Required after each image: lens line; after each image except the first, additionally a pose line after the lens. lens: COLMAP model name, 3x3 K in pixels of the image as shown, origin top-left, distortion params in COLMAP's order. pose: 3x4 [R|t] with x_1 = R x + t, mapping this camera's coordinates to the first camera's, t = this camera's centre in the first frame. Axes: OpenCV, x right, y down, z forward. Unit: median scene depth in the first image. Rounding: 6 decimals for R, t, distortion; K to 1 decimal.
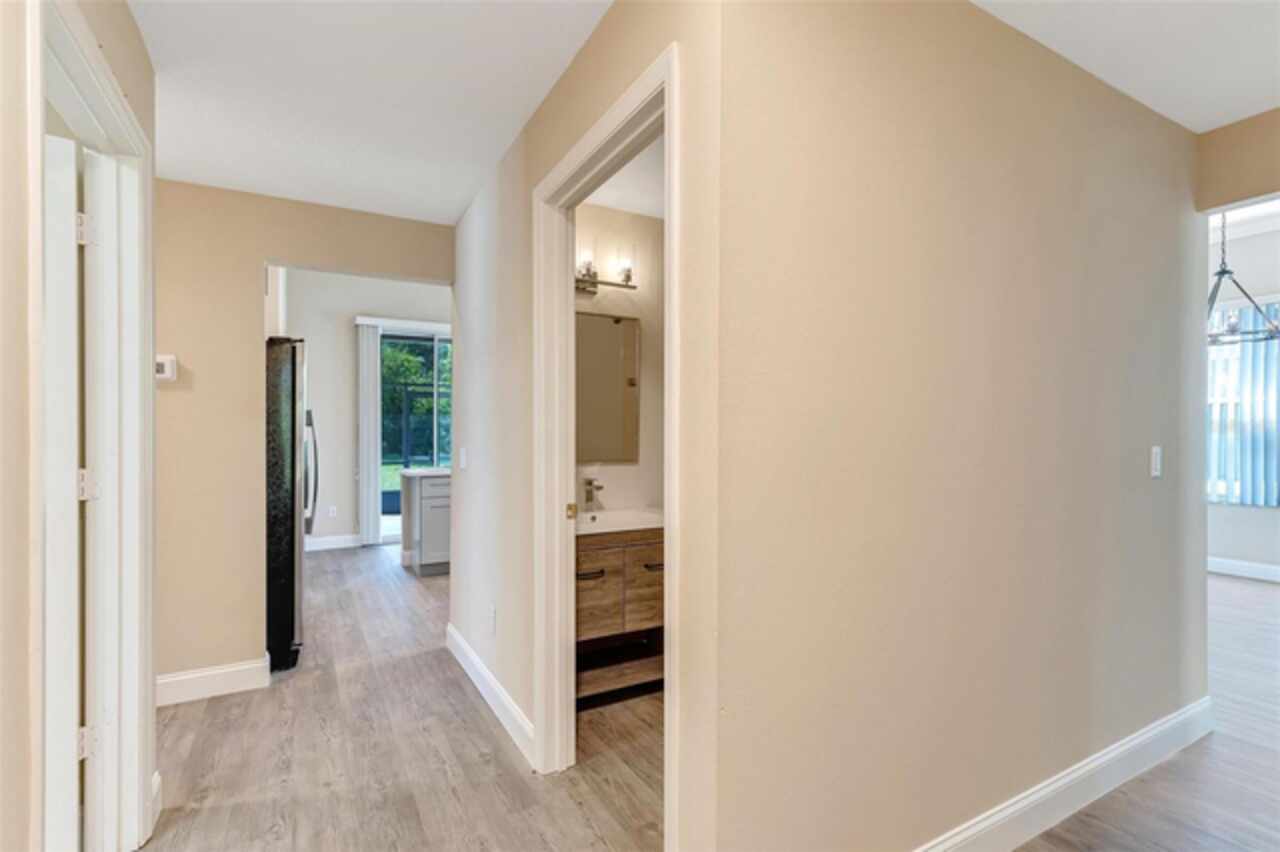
lens RADIAL K [[594.9, 0, 638.9], [0, 594.9, 432.3], [0, 0, 1]] dist [-0.005781, -0.000729]
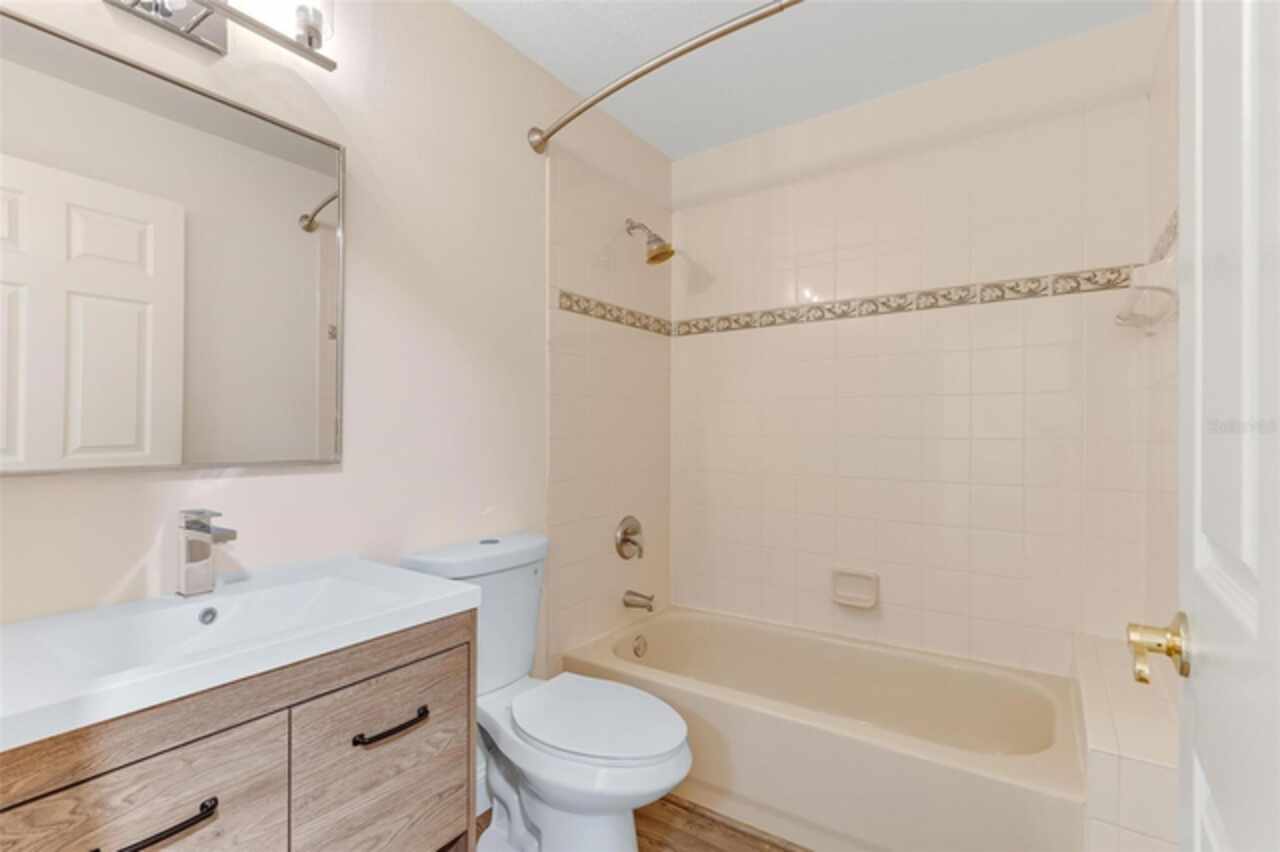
lens RADIAL K [[594.9, 0, 633.9], [0, 594.9, 428.3], [0, 0, 1]] dist [-0.005781, -0.000729]
pose [[0.903256, 0.001711, 0.429099, 0.007433], [0.000741, 0.999984, -0.005548, 0.025656], [-0.429102, 0.005330, 0.903241, 0.528849]]
